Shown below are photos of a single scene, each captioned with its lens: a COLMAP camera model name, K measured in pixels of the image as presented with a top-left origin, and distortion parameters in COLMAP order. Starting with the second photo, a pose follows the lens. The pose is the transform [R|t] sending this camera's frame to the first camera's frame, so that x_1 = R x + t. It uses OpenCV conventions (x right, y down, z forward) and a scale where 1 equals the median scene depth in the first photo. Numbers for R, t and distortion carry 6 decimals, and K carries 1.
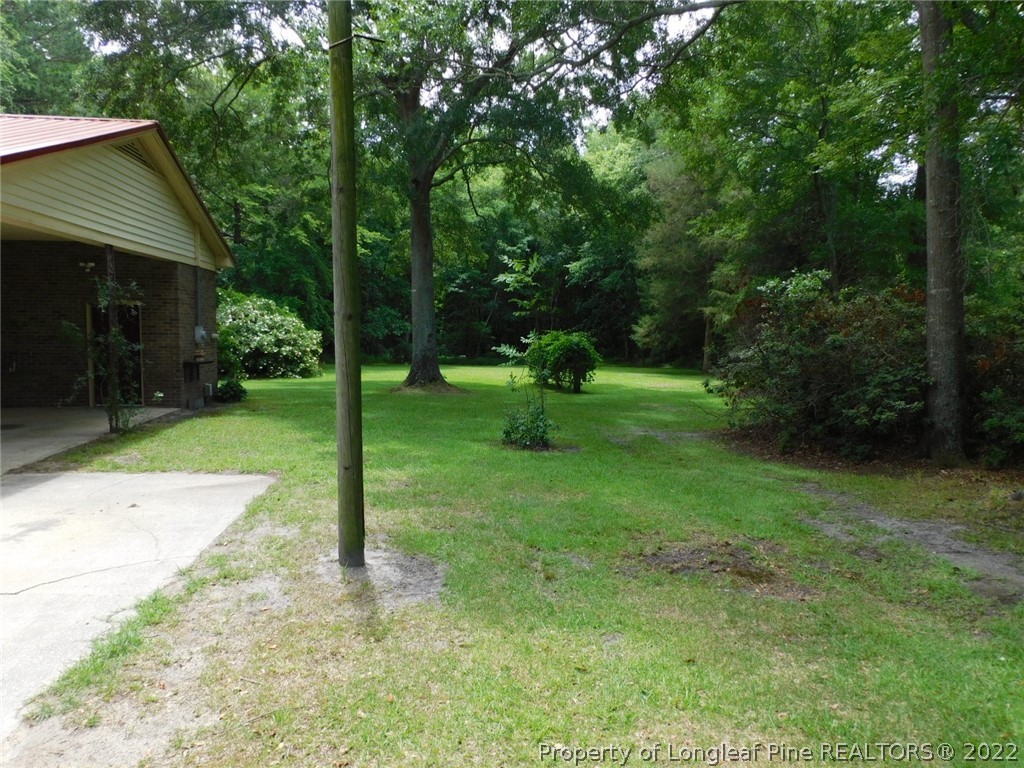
lens RADIAL K [[737.1, 0, 507.6], [0, 737.1, 386.5], [0, 0, 1]] dist [-0.000285, -0.003354]
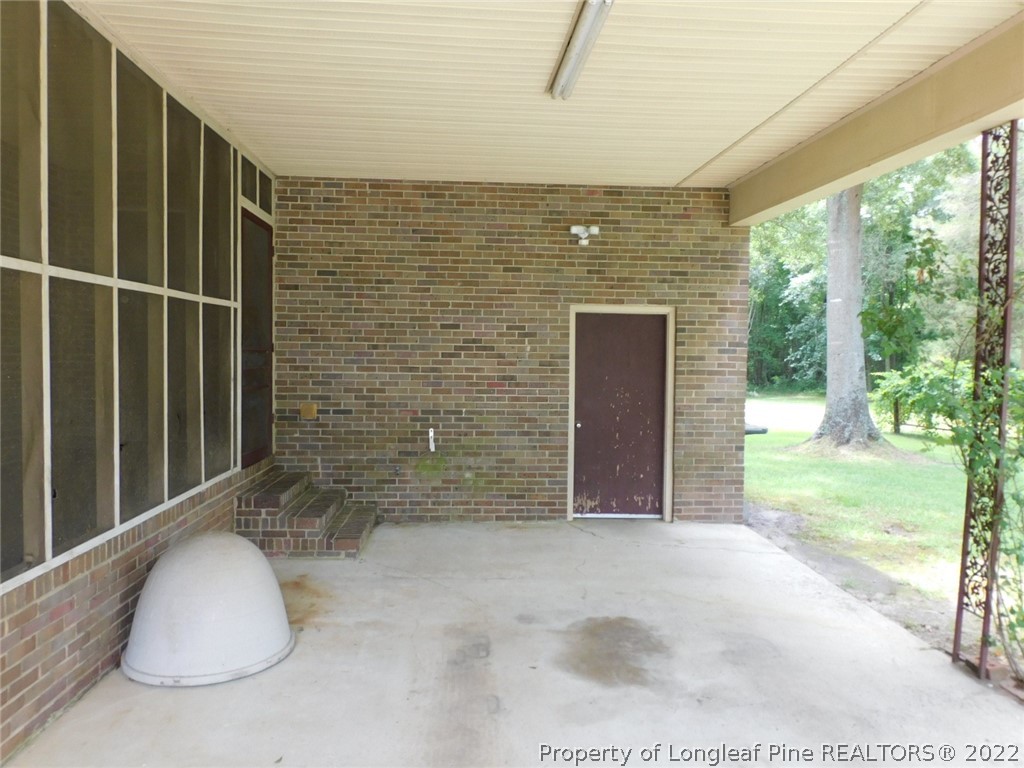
lens RADIAL K [[737.1, 0, 520.9], [0, 737.1, 386.2], [0, 0, 1]] dist [-0.000285, -0.003354]
pose [[0.997945, 0.008037, -0.063566, -0.576047], [-0.010143, 0.999408, -0.032875, -0.046212], [0.063264, 0.033452, 0.997436, 0.511846]]
